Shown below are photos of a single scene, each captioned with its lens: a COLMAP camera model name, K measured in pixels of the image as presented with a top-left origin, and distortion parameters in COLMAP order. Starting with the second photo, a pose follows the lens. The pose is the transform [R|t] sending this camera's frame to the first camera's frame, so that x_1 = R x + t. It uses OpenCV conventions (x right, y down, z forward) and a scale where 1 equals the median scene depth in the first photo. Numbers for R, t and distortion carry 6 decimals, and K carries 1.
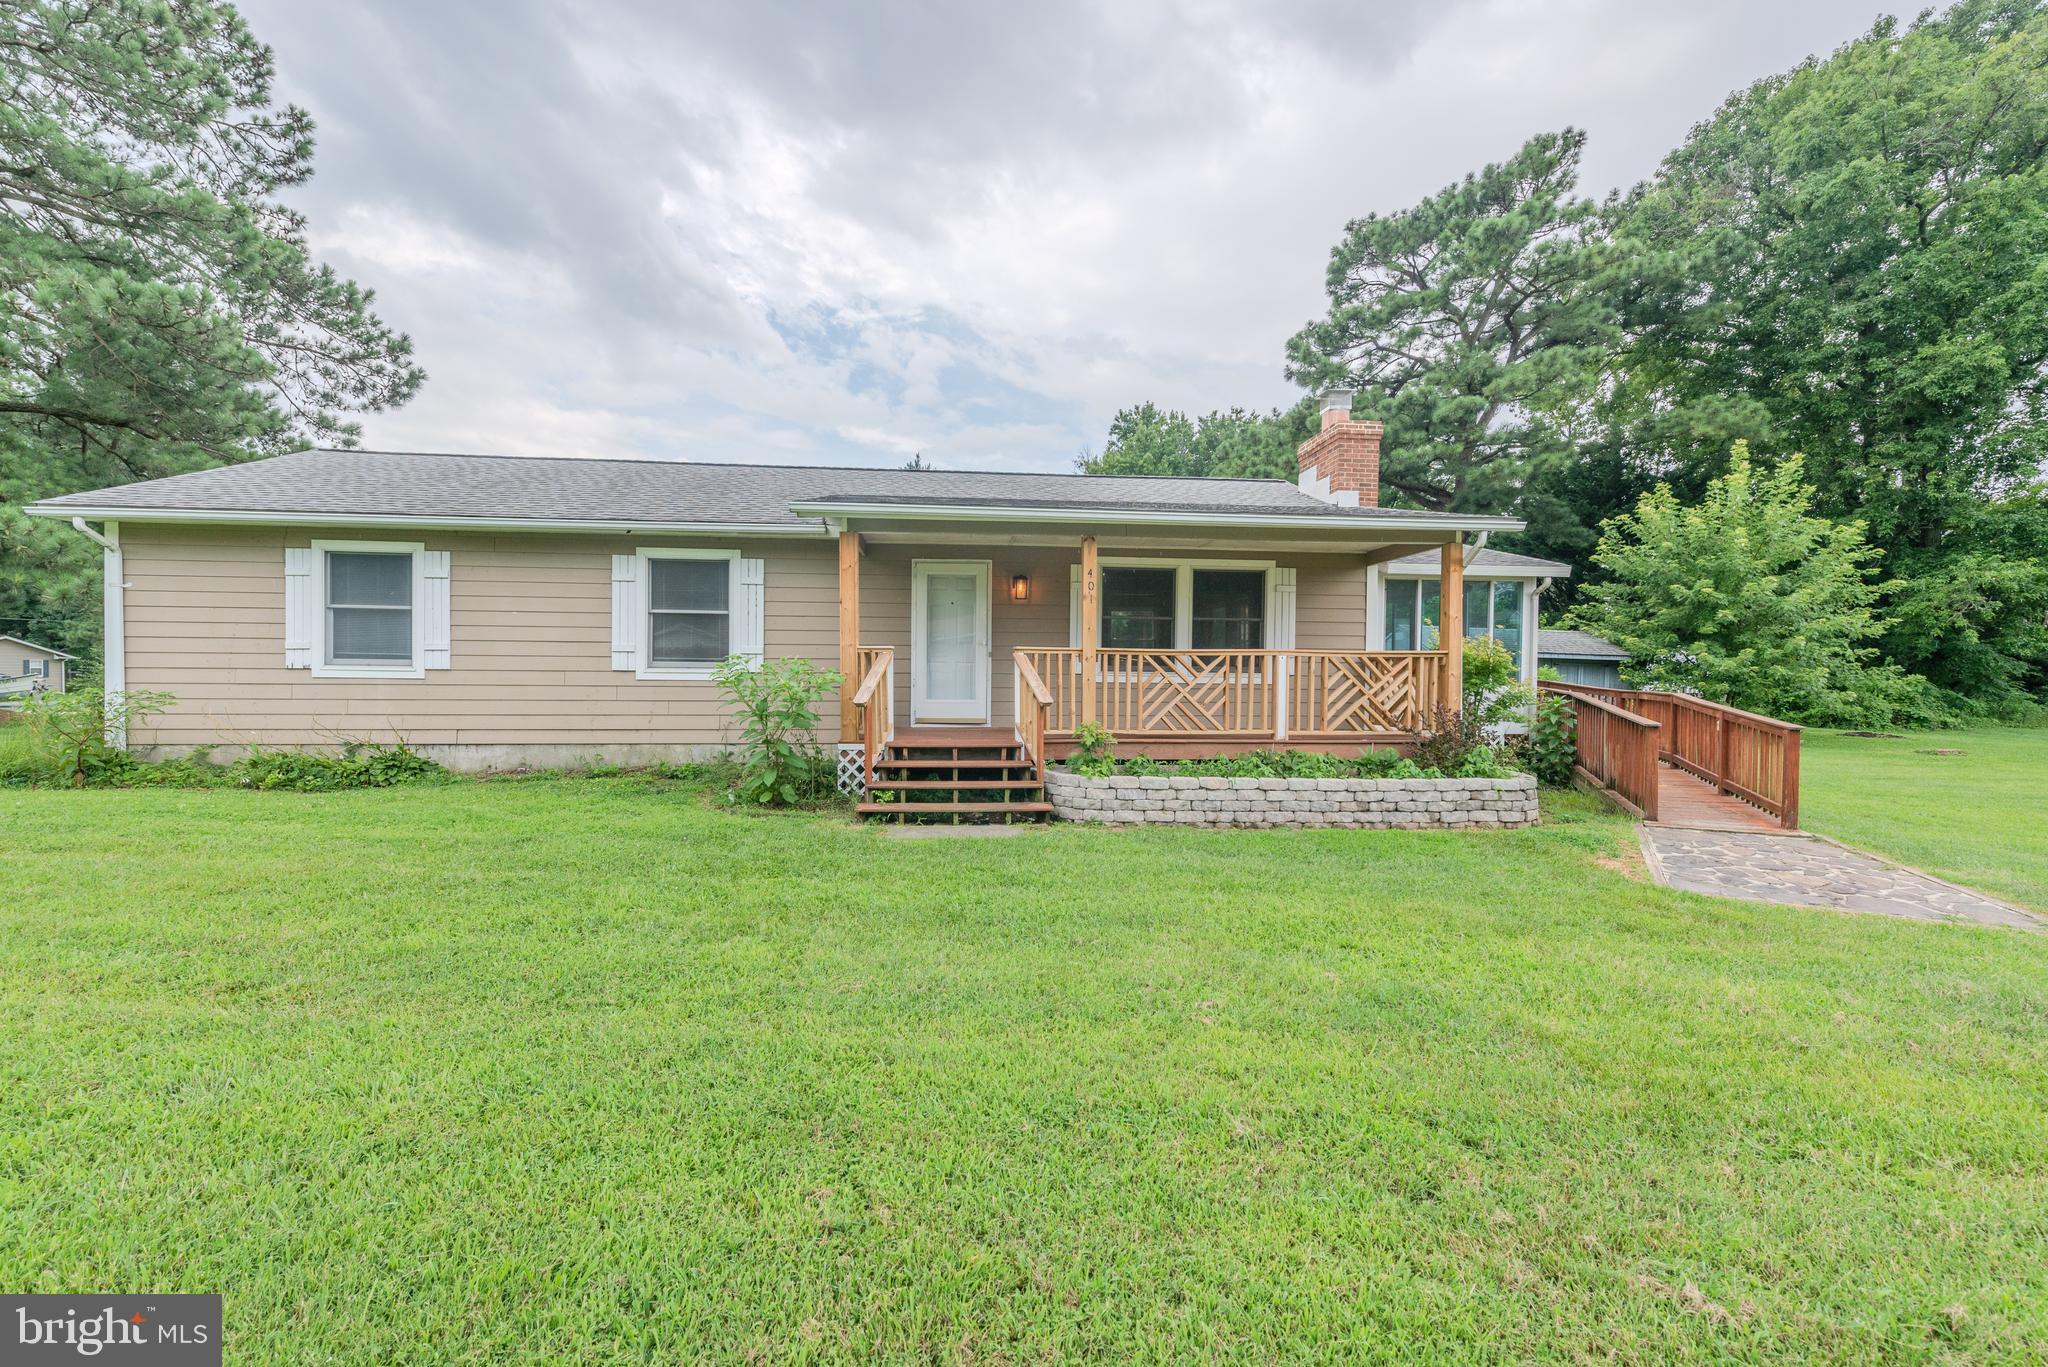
lens RADIAL K [[606.8, 0, 988.0], [0, 606.8, 675.8], [0, 0, 1]] dist [0.006455, -0.000034]
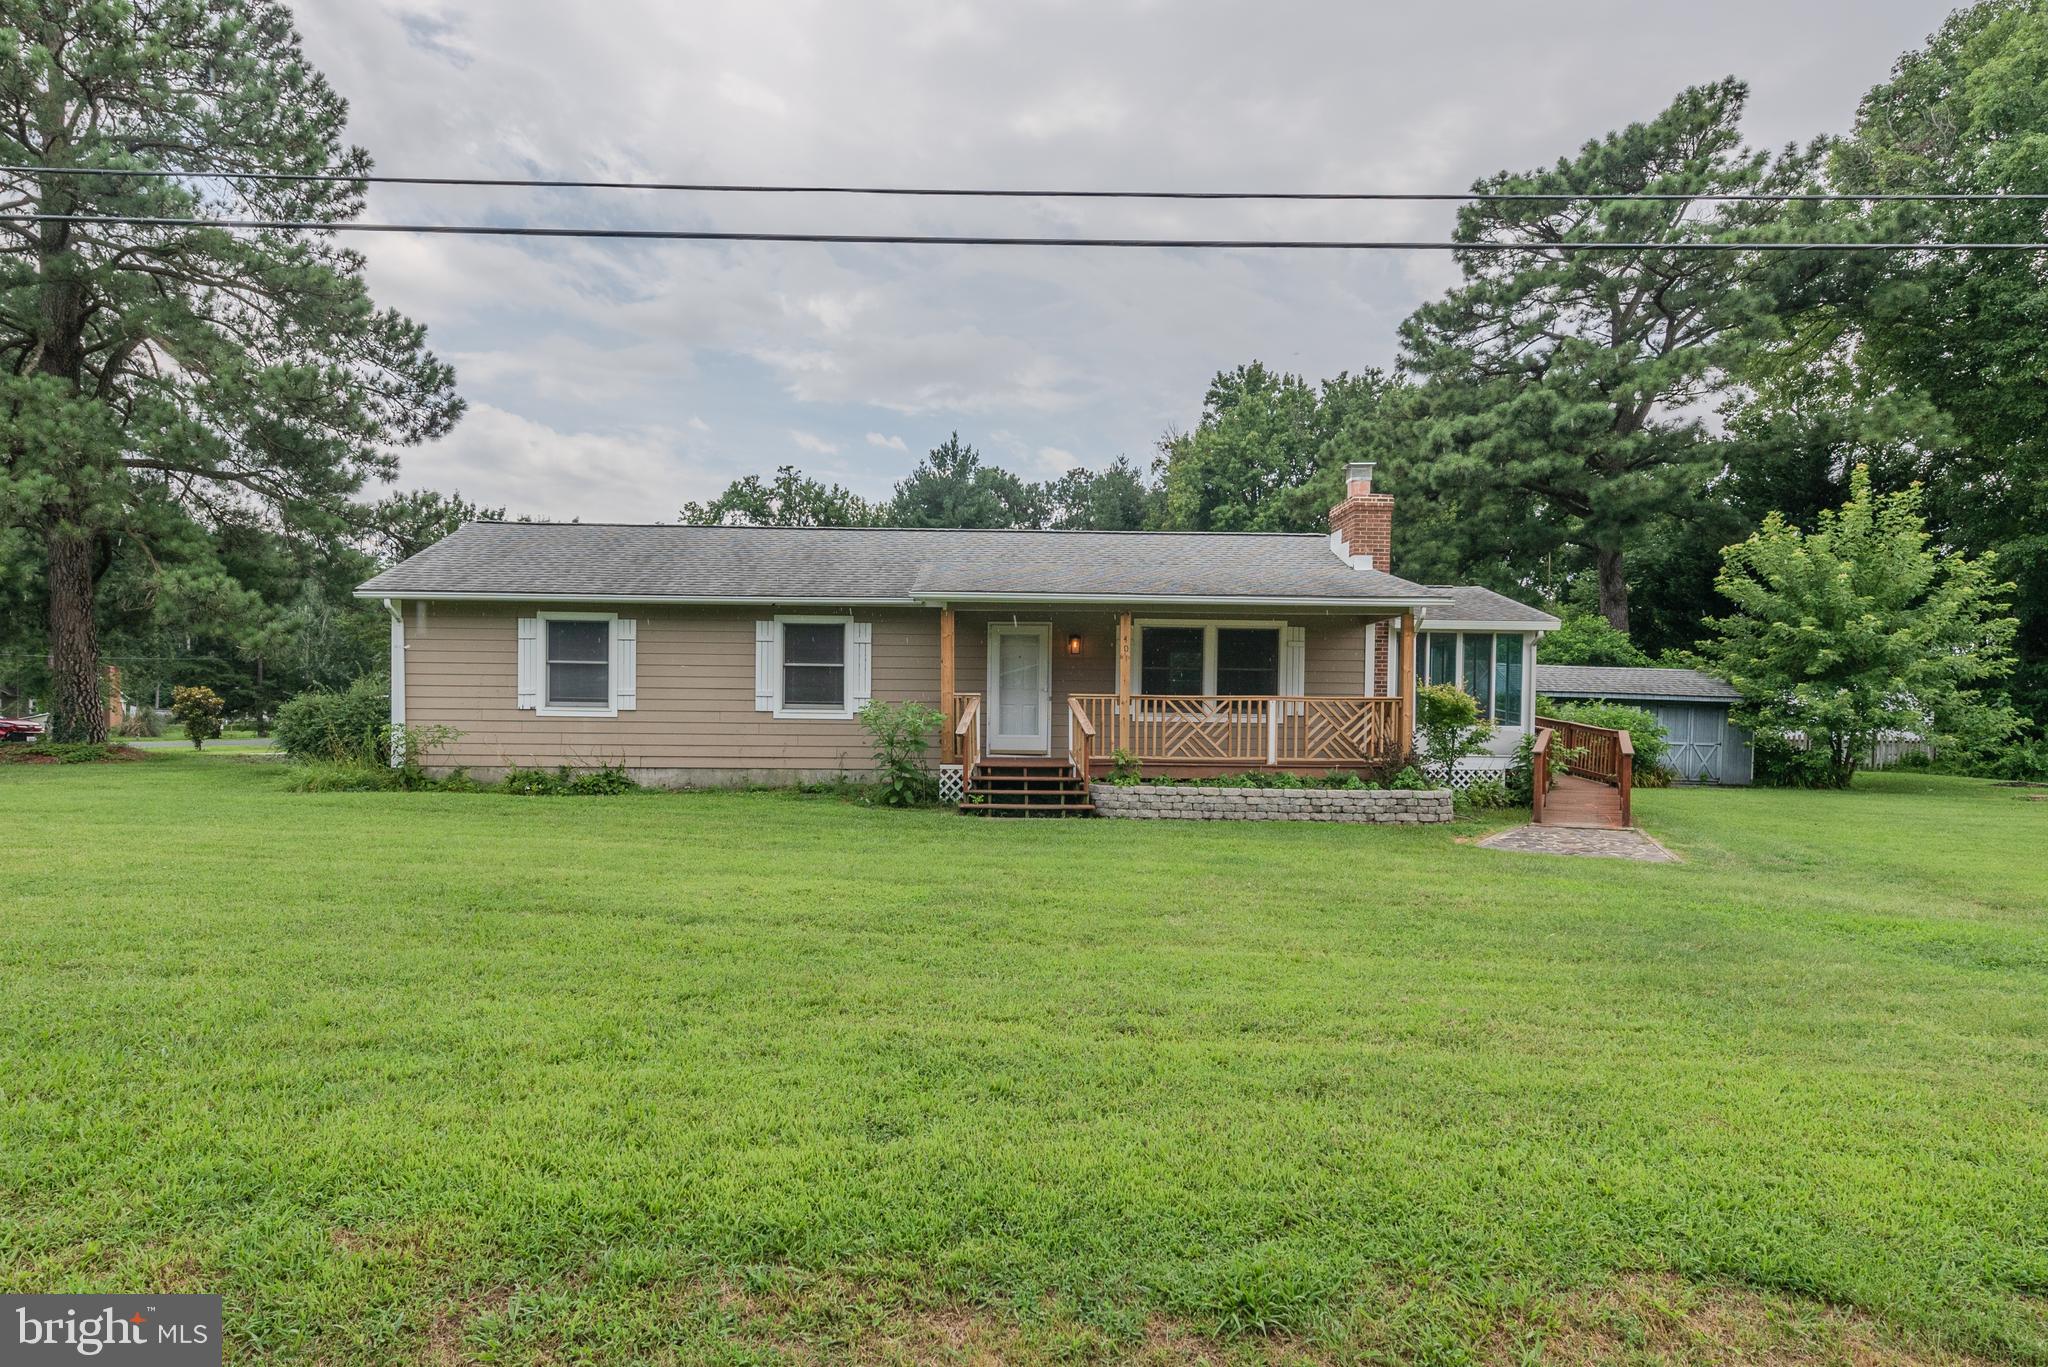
lens RADIAL K [[821.6, 0, 1017.1], [0, 821.6, 727.6], [0, 0, 1]] dist [0.012983, -0.000085]
pose [[0.999426, 0.002185, -0.033807, -0.007747], [-0.001861, 0.999952, 0.009587, 0.007624], [0.033827, -0.009518, 0.999382, -0.670191]]
